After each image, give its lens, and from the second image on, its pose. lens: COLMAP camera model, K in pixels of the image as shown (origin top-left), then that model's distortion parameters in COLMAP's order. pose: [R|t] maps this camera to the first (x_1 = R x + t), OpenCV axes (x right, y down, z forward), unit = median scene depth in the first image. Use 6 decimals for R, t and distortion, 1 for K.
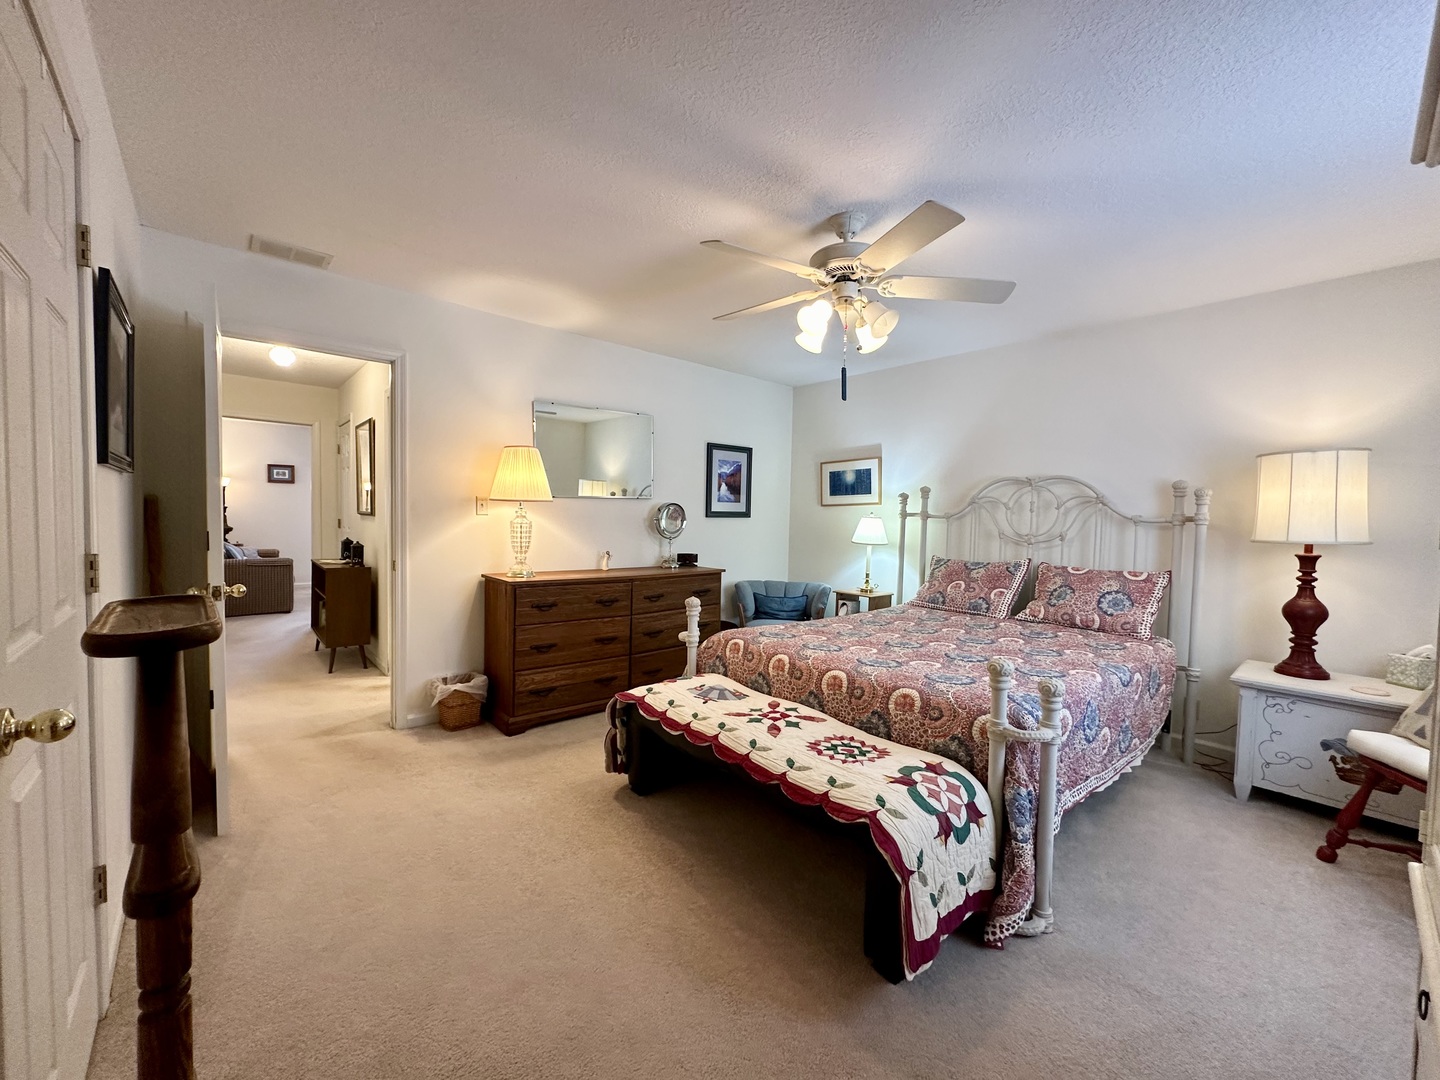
lens RADIAL K [[571.4, 0, 723.3], [0, 571.4, 539.2], [0, 0, 1]] dist [-0.004249, -0.000484]
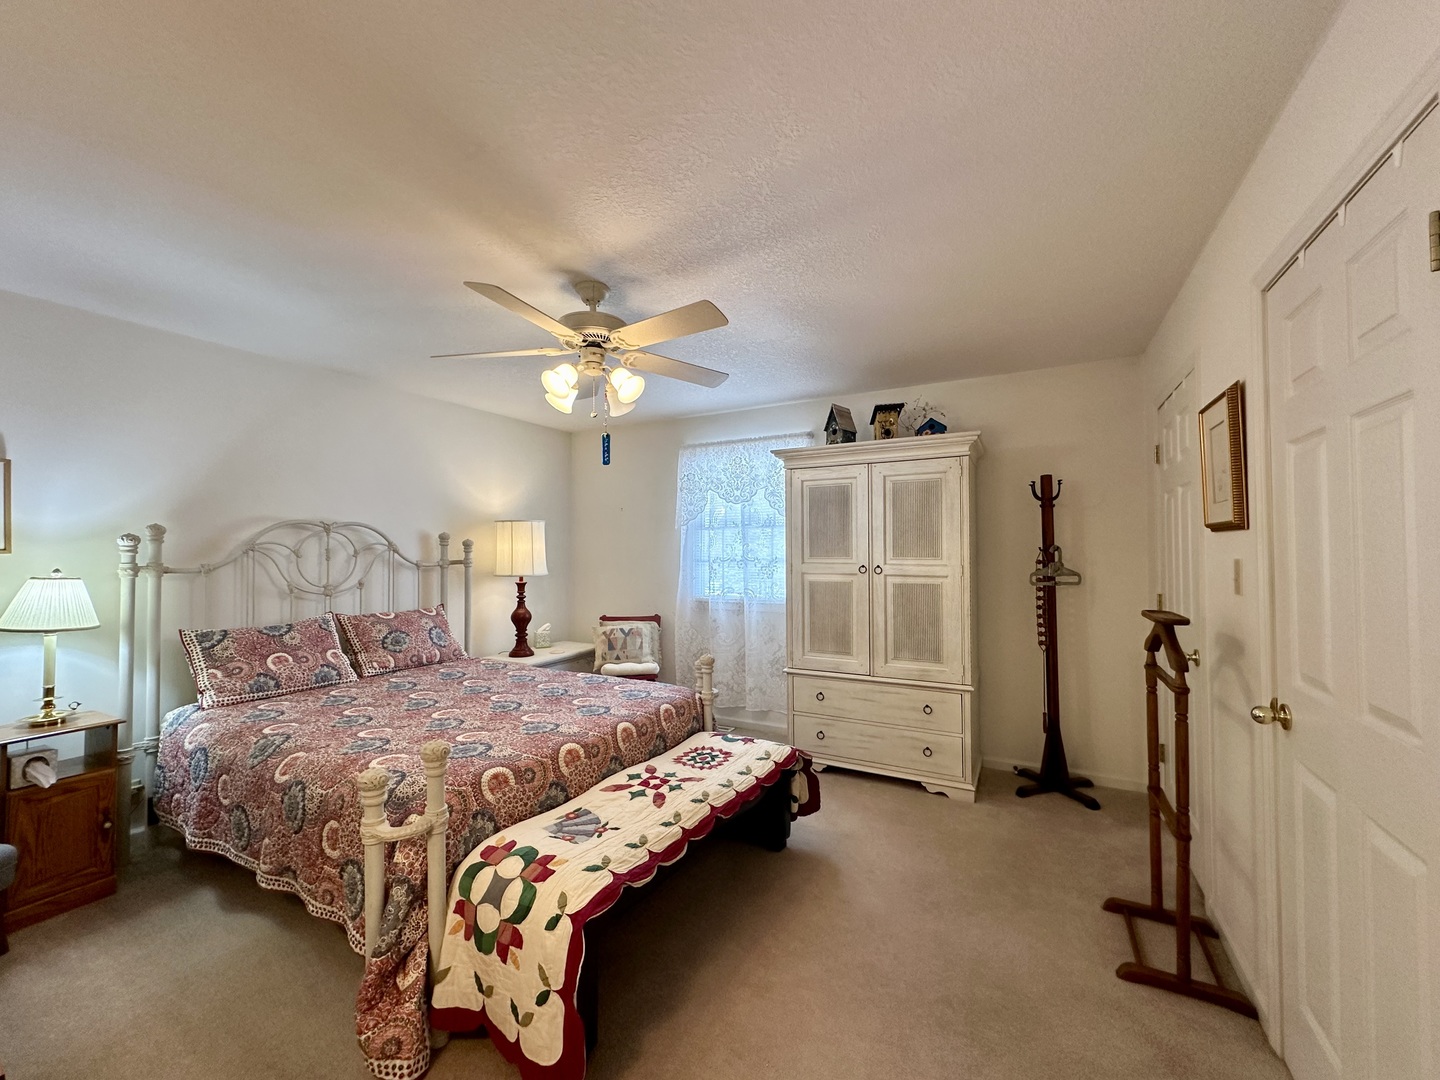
lens RADIAL K [[571.4, 0, 722.5], [0, 571.4, 539.2], [0, 0, 1]] dist [-0.004249, -0.000484]
pose [[-0.343248, -0.001695, 0.939243, -0.731445], [0.033985, 0.999321, 0.014223, -0.100973], [-0.938630, 0.036802, -0.342957, 1.013309]]
